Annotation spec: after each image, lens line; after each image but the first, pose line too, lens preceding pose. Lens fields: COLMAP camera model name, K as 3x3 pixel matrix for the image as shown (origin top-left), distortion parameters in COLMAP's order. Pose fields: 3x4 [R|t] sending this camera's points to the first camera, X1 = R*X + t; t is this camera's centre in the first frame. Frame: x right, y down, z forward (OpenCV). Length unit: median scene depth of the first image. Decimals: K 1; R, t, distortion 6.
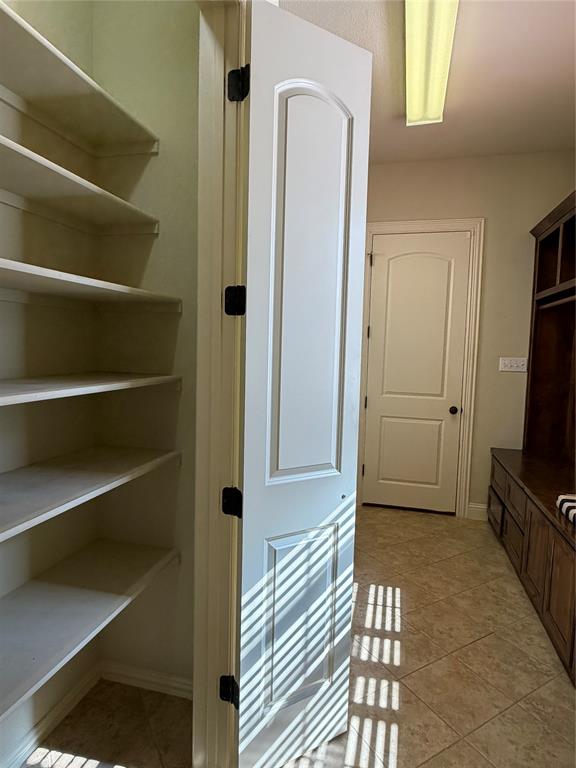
lens RADIAL K [[406.7, 0, 288.0], [0, 406.7, 384.0], [0, 0, 1]] dist [0.020922, 0.000051]
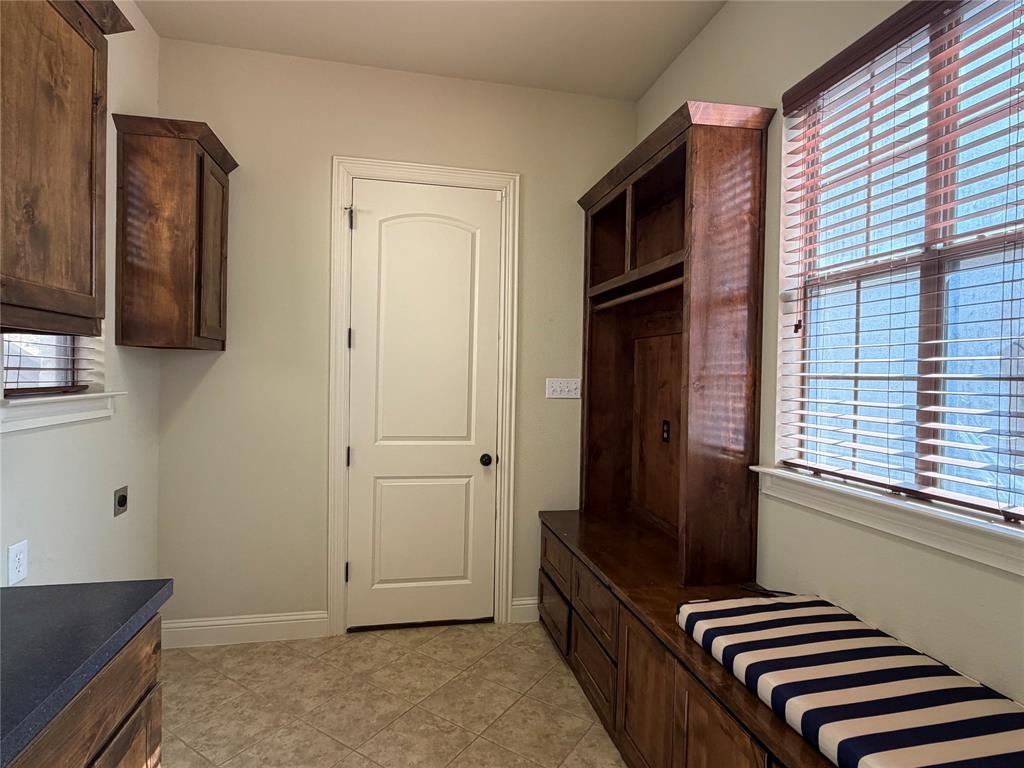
lens RADIAL K [[542.1, 0, 513.5], [0, 542.1, 379.7], [0, 0, 1]] dist [-0.001352, 0.000168]
pose [[0.885037, -0.012666, 0.465348, 0.046762], [0.044497, 0.997354, -0.057481, -0.013142], [-0.463388, 0.071580, 0.883260, 0.229593]]
